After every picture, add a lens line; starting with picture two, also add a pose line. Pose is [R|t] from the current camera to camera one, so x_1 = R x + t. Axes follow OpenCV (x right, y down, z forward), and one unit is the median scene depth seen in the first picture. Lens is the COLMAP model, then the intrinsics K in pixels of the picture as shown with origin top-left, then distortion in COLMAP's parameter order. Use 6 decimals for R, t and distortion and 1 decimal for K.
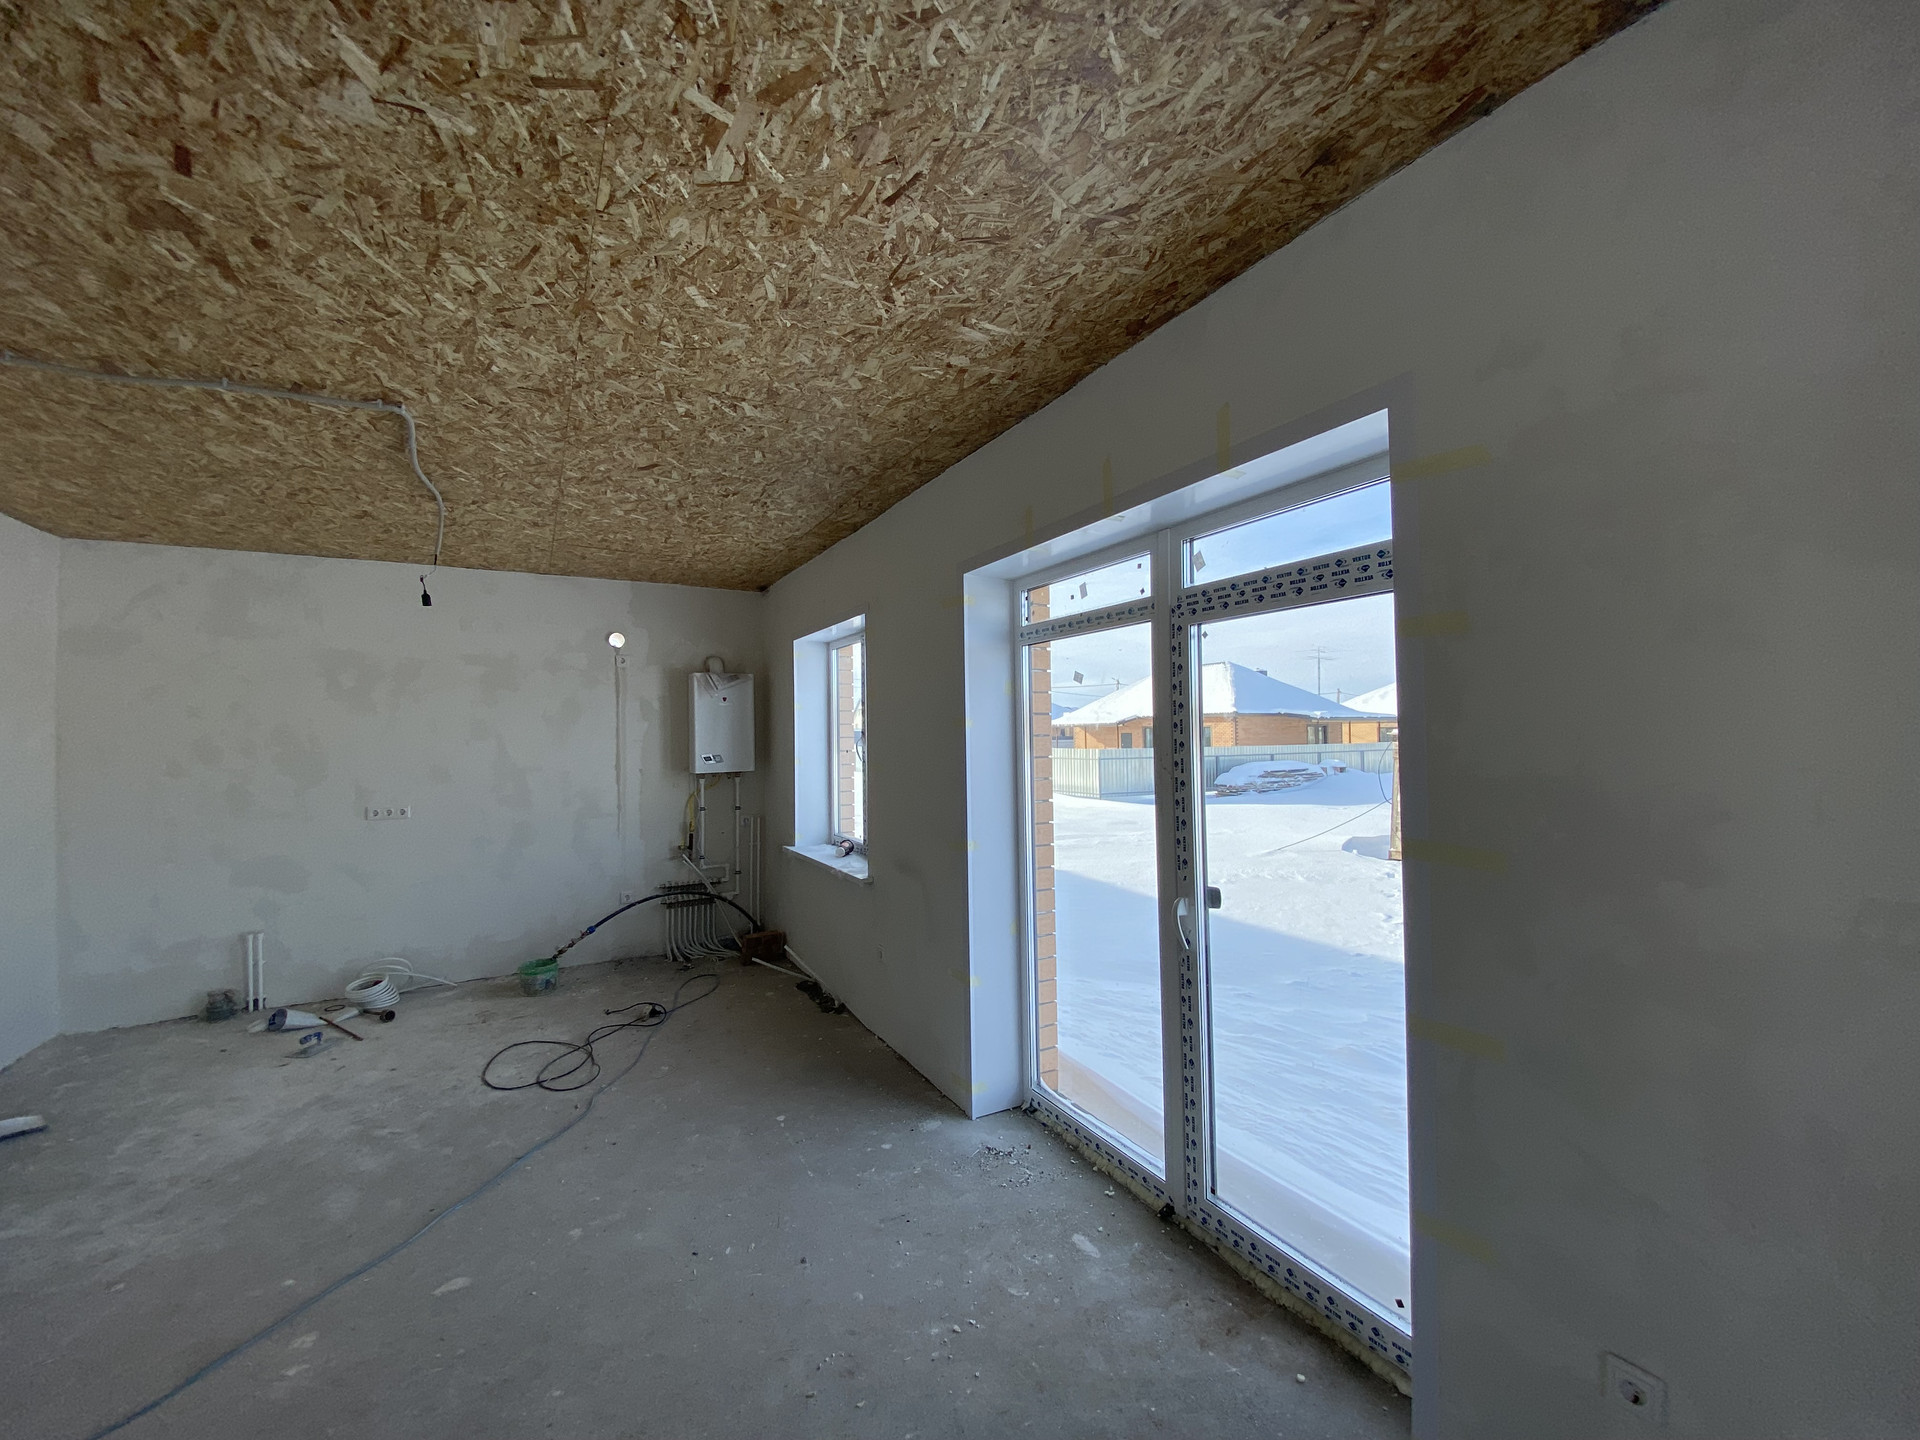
lens RADIAL K [[776.5, 0, 954.3], [0, 776.5, 718.5], [0, 0, 1]] dist [0.019381, -0.019085]
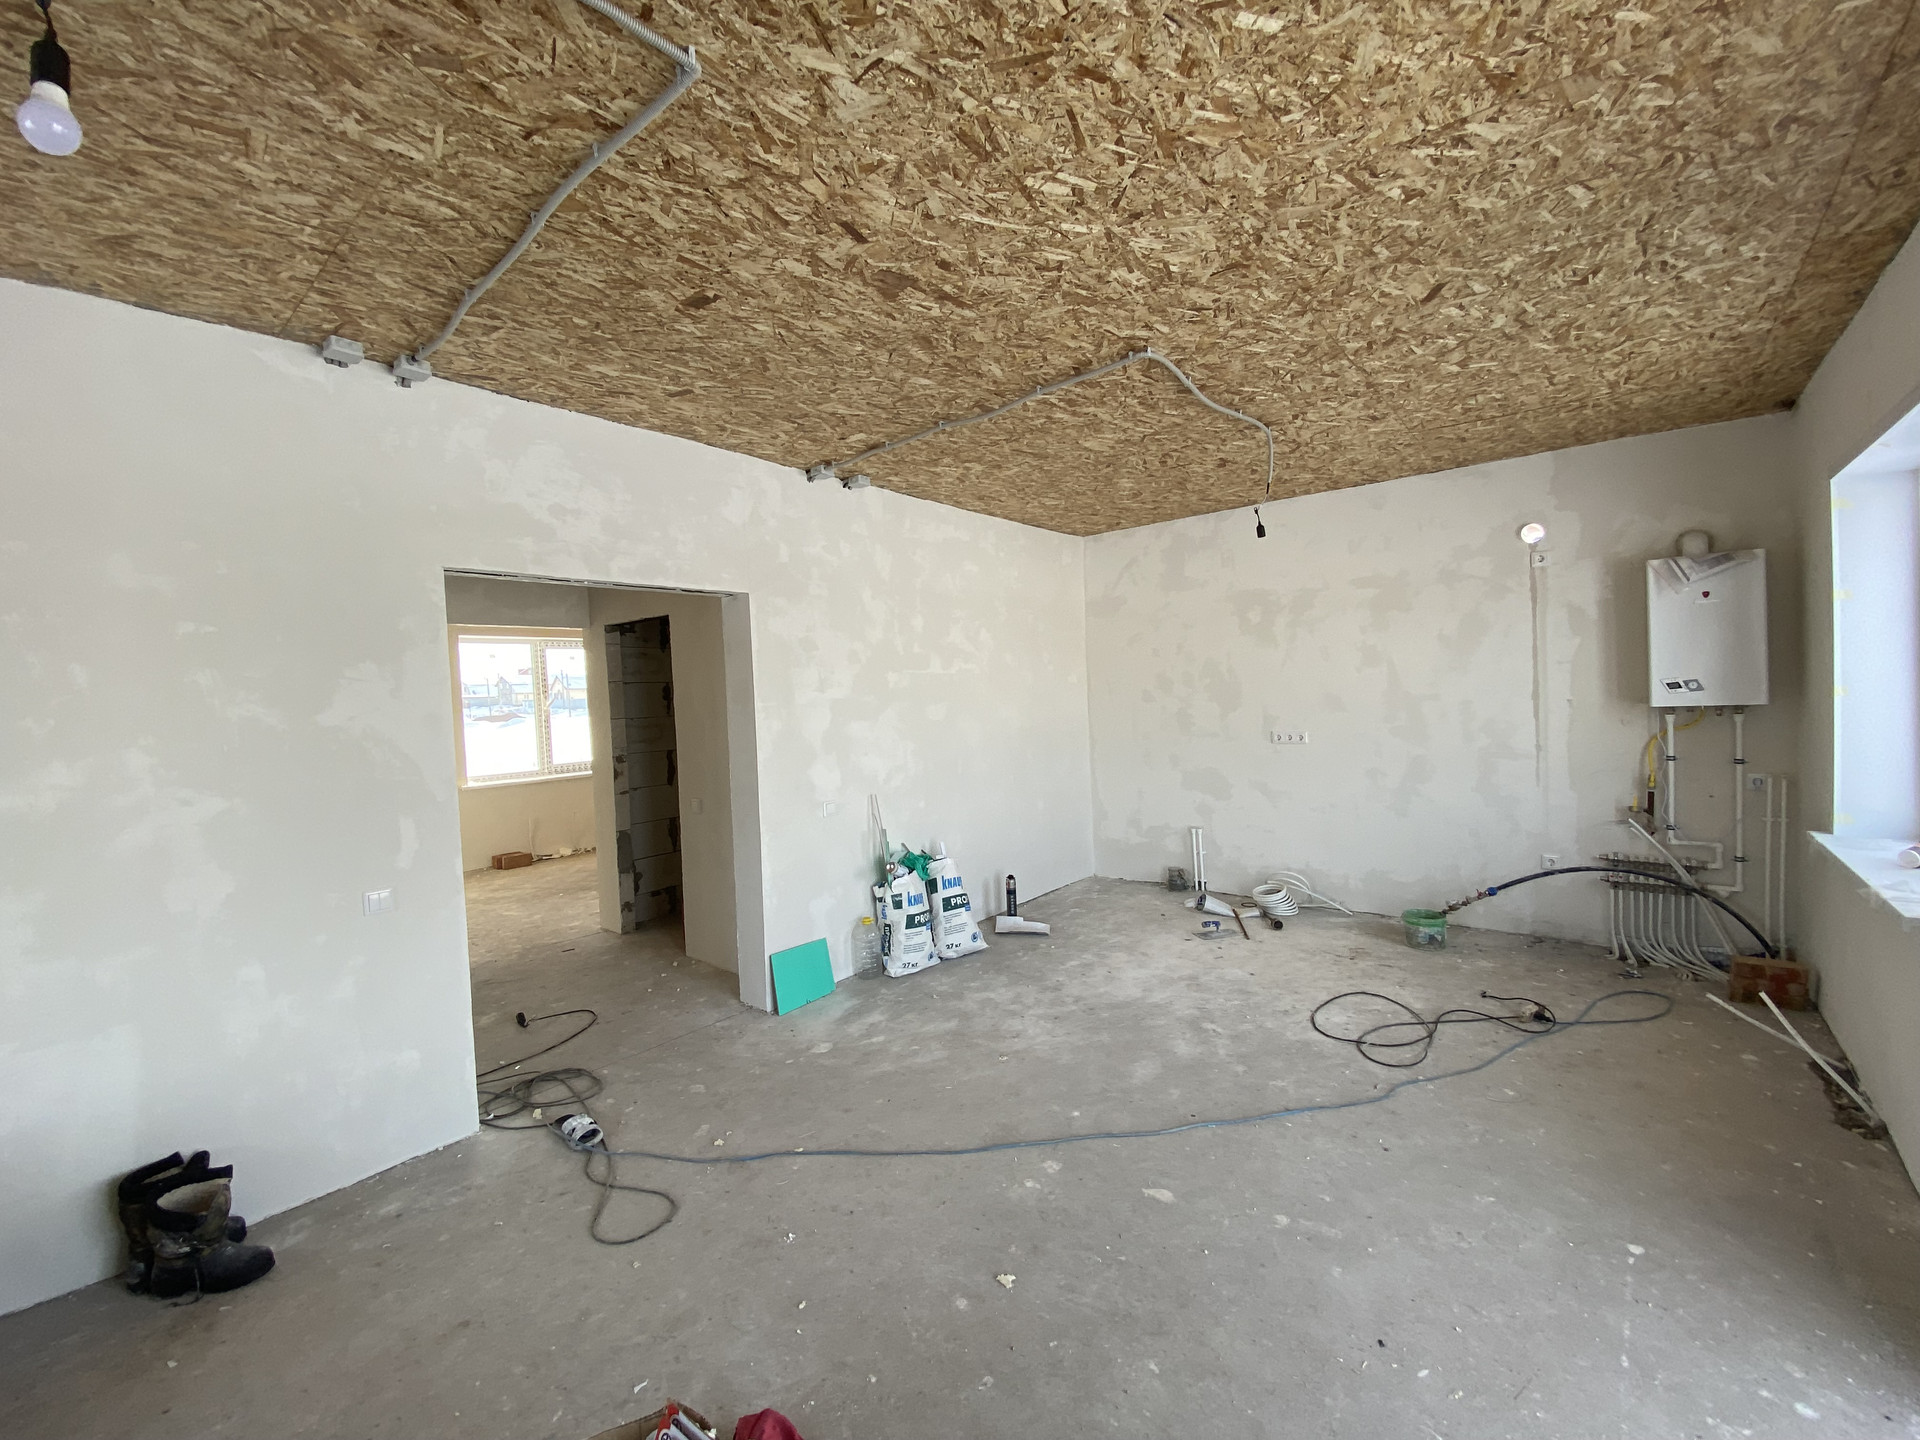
lens RADIAL K [[776.5, 0, 954.3], [0, 776.5, 718.5], [0, 0, 1]] dist [0.019381, -0.019085]
pose [[0.367352, 0.033489, -0.929479, 0.143683], [0.054787, 0.996837, 0.057569, 0.012222], [0.928467, -0.072071, 0.364355, 0.281766]]
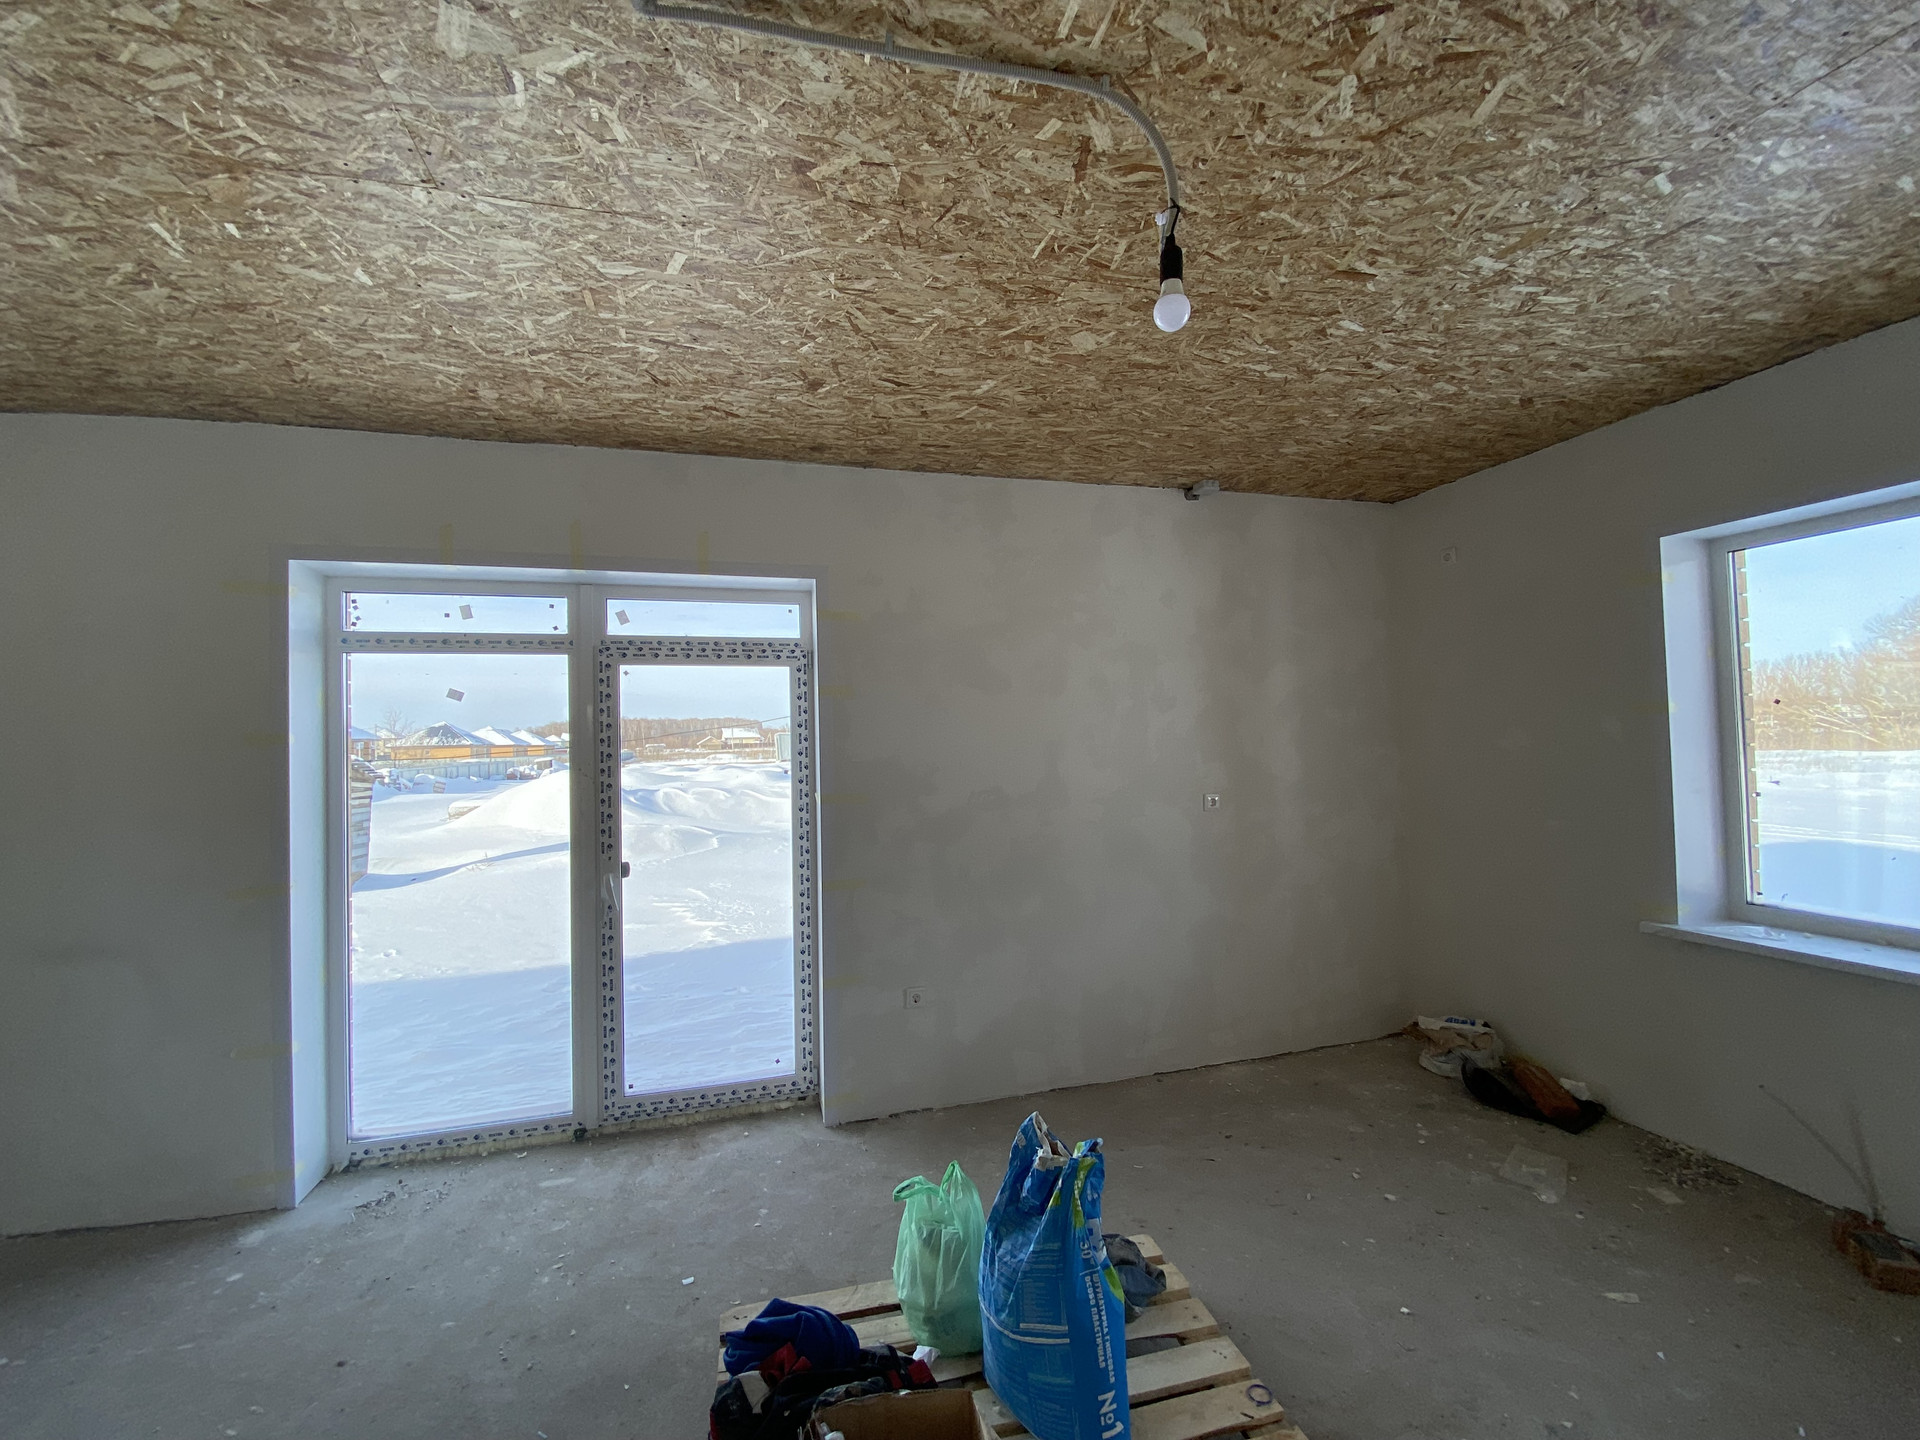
lens RADIAL K [[776.5, 0, 954.3], [0, 776.5, 718.5], [0, 0, 1]] dist [0.019381, -0.019085]
pose [[0.227049, 0.034672, 0.973266, -0.634079], [-0.002039, 0.999381, -0.035126, 0.012395], [-0.973881, 0.005991, 0.226979, 0.107074]]
